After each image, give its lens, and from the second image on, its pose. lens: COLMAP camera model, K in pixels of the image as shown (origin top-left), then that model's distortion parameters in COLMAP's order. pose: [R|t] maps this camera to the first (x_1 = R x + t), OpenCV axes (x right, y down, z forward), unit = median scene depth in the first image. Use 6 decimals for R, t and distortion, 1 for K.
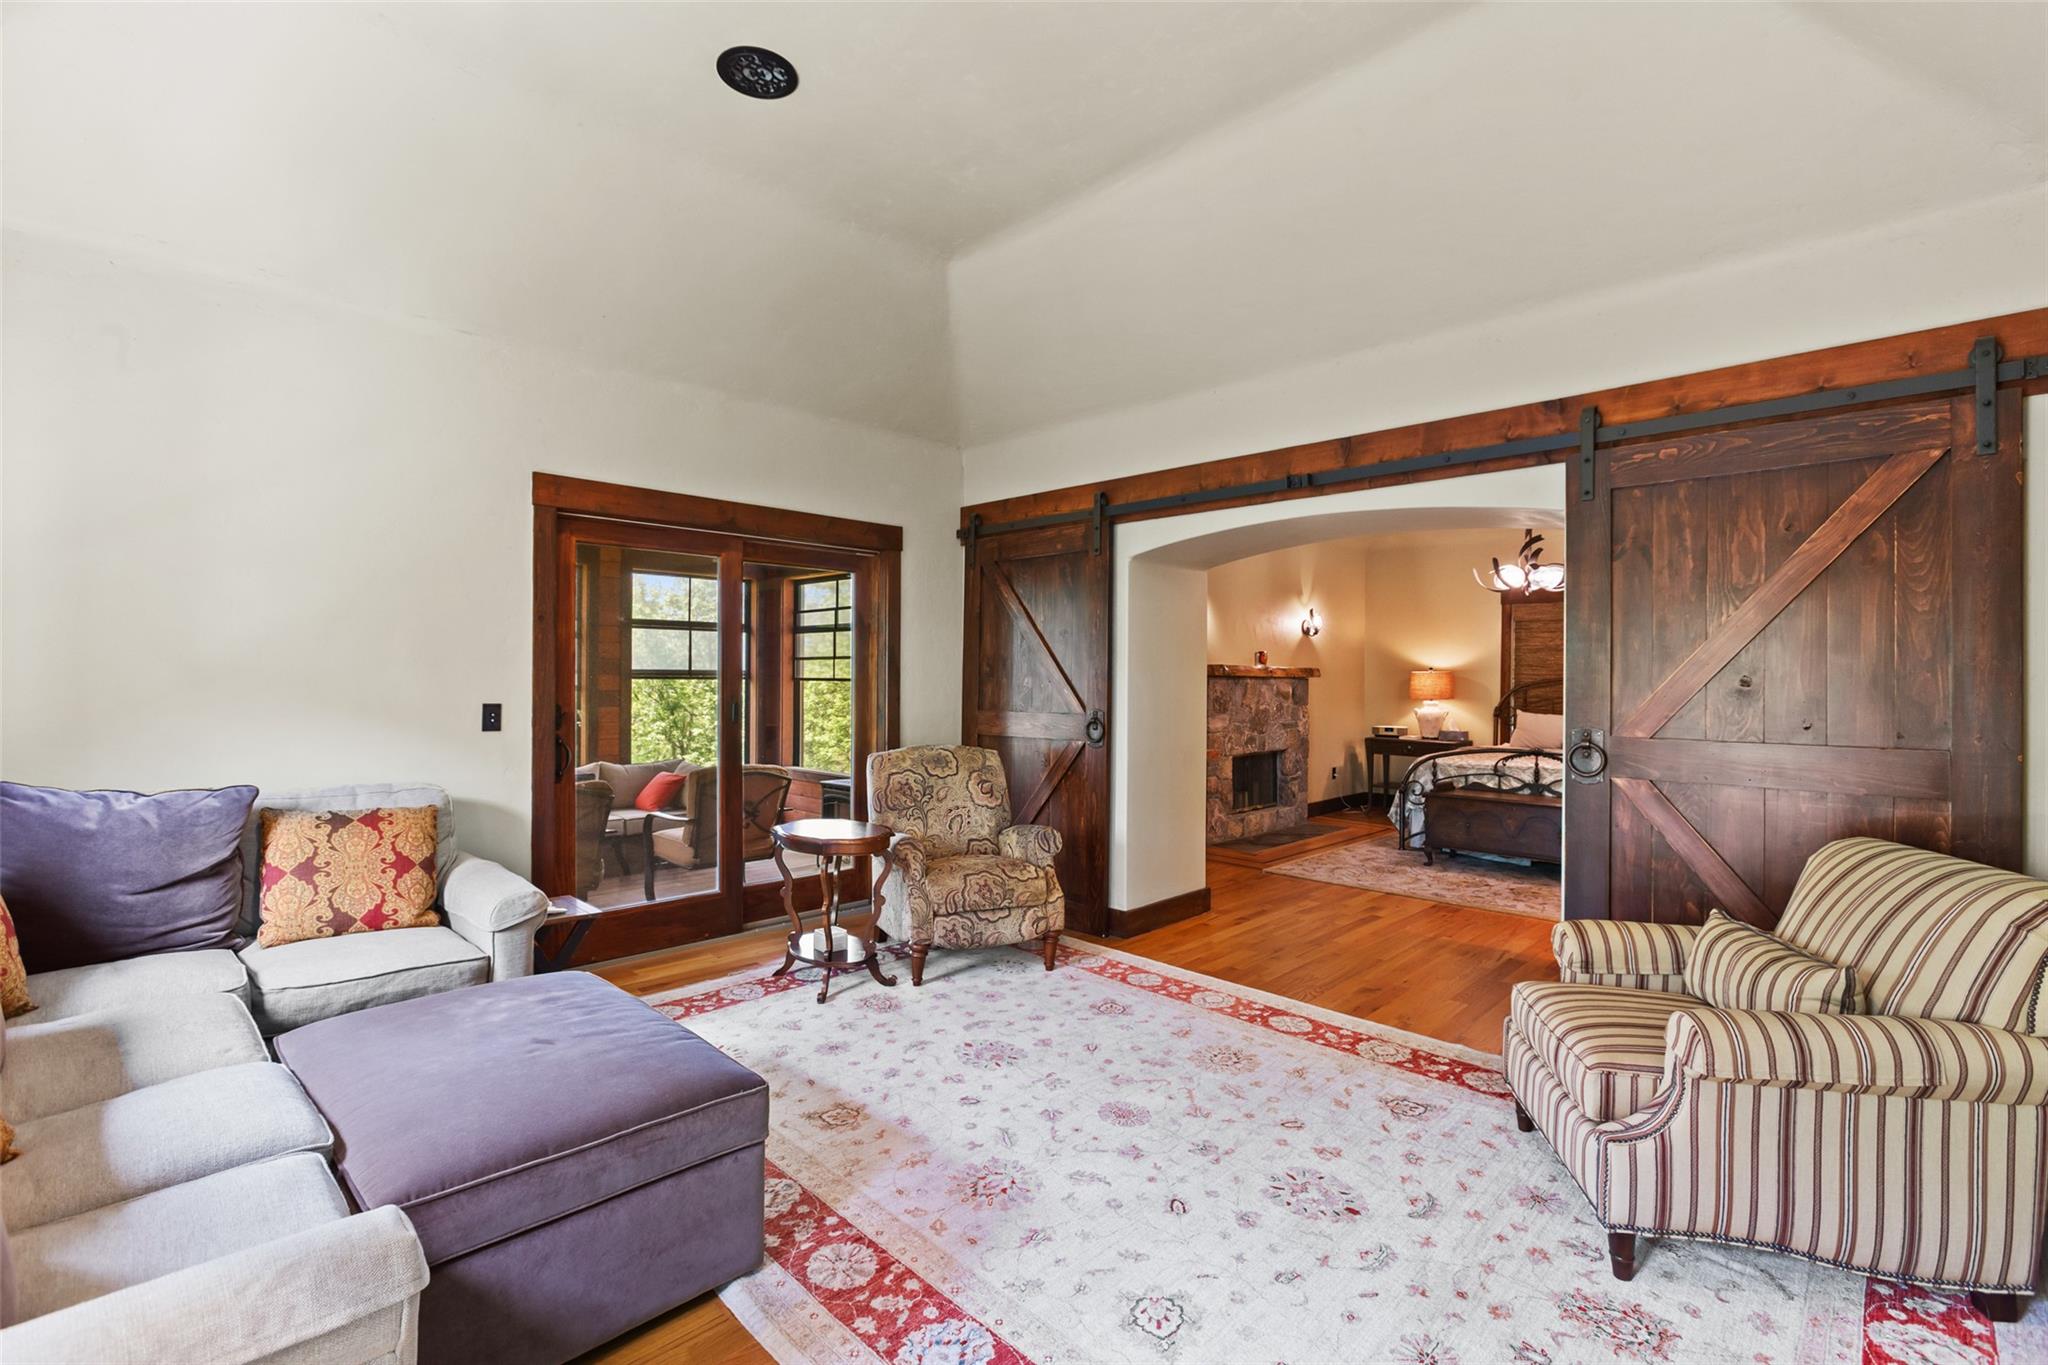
lens RADIAL K [[936.2, 0, 1031.8], [0, 936.2, 691.2], [0, 0, 1]] dist [-0.001106, 0.000290]
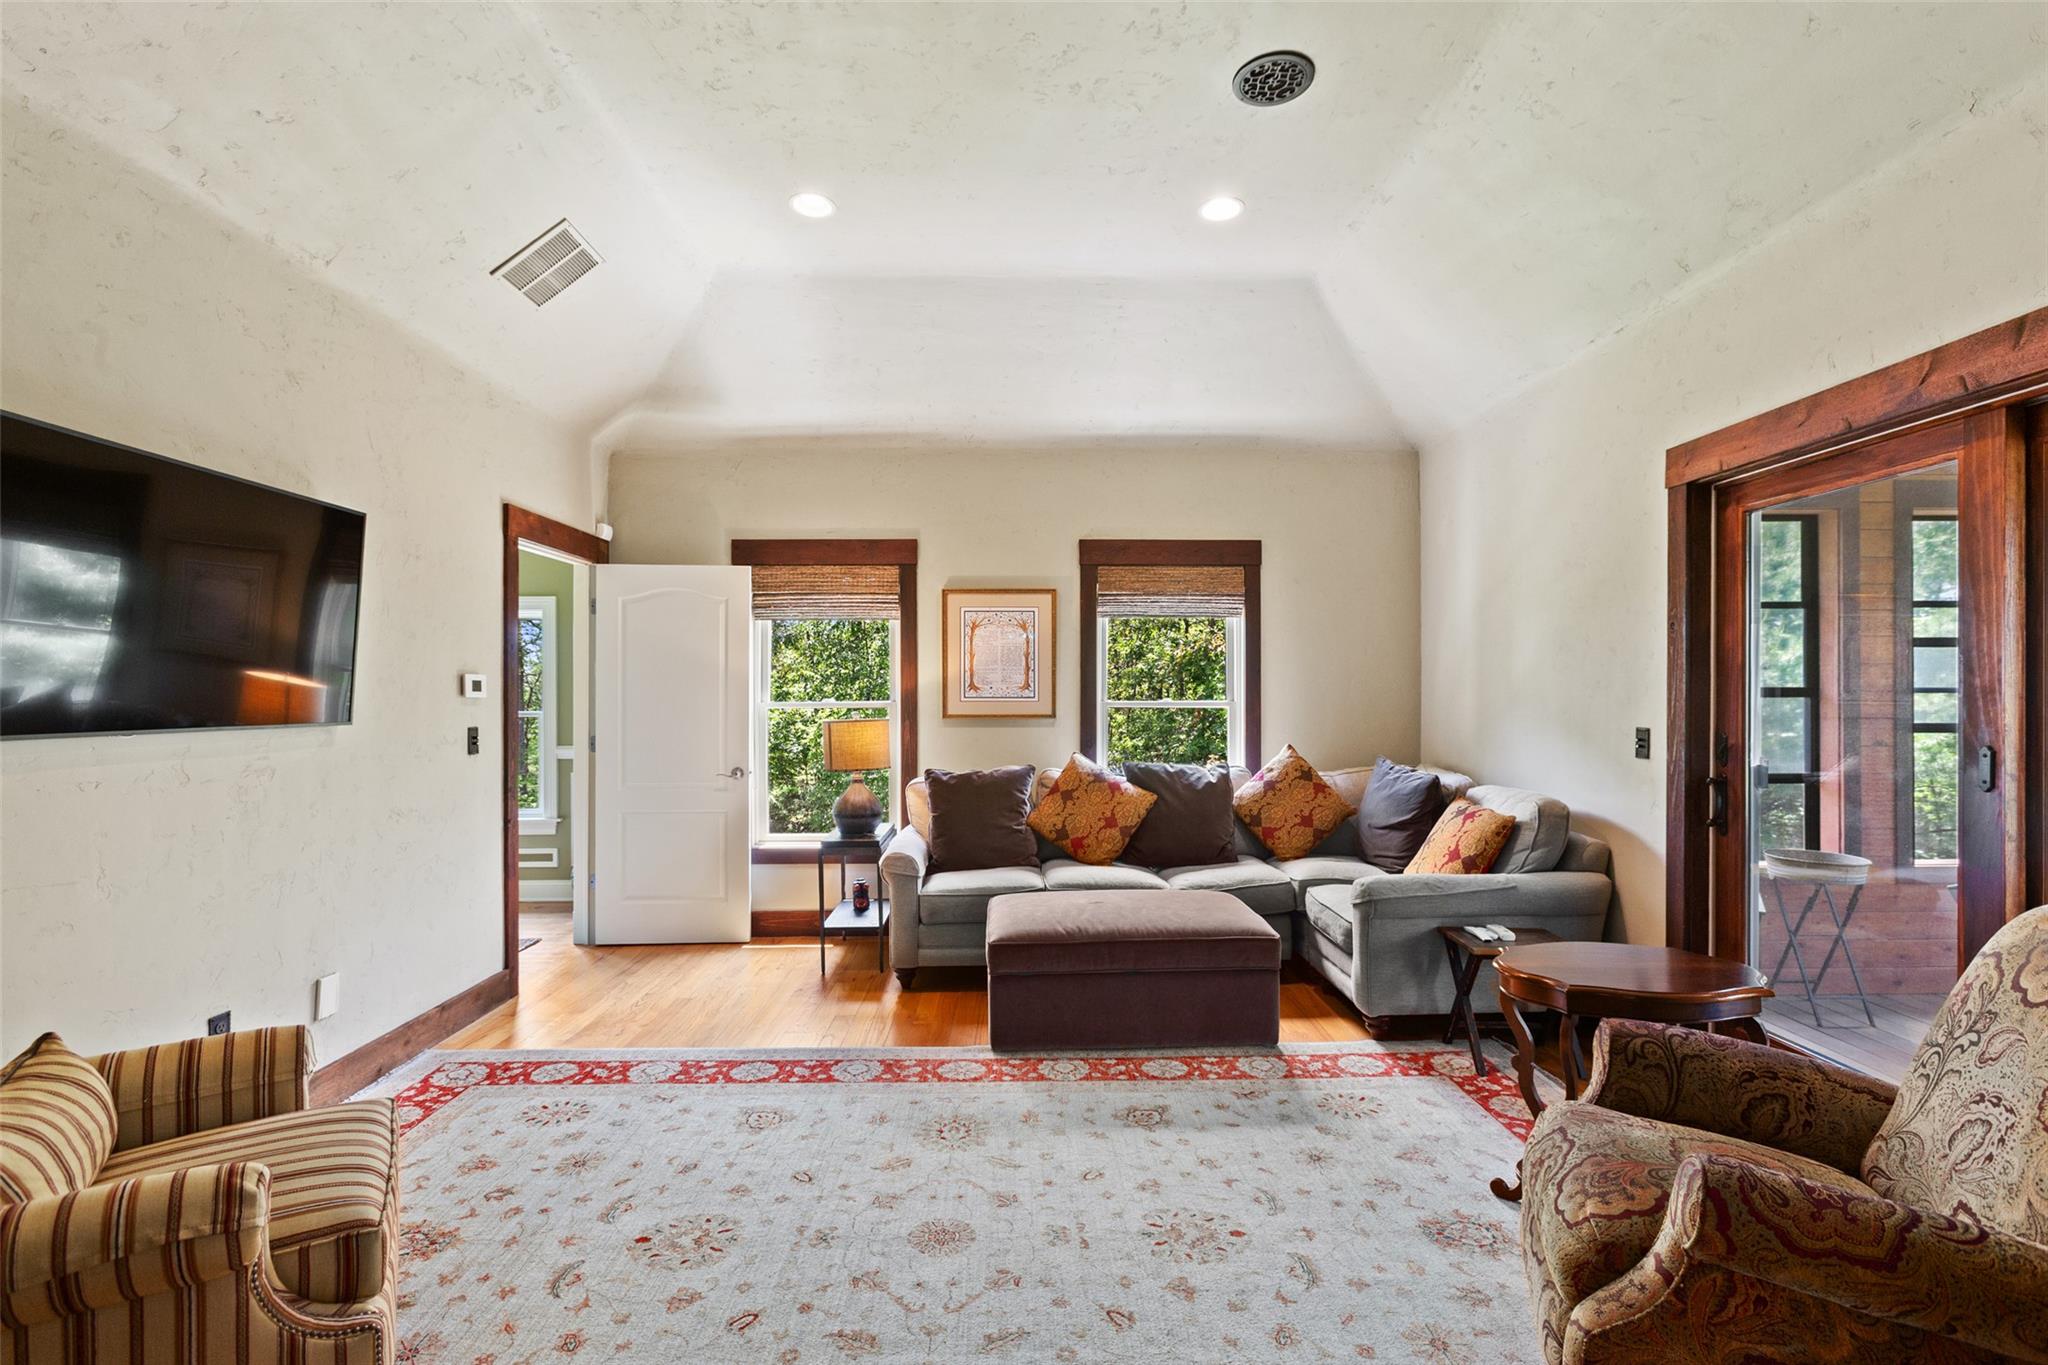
lens RADIAL K [[936.2, 0, 1031.8], [0, 936.2, 691.2], [0, 0, 1]] dist [-0.001106, 0.000290]
pose [[-0.708474, -0.012956, -0.705618, 0.617974], [-0.009644, 0.999916, -0.008676, -0.010723], [0.705671, 0.000658, -0.708540, 1.624831]]
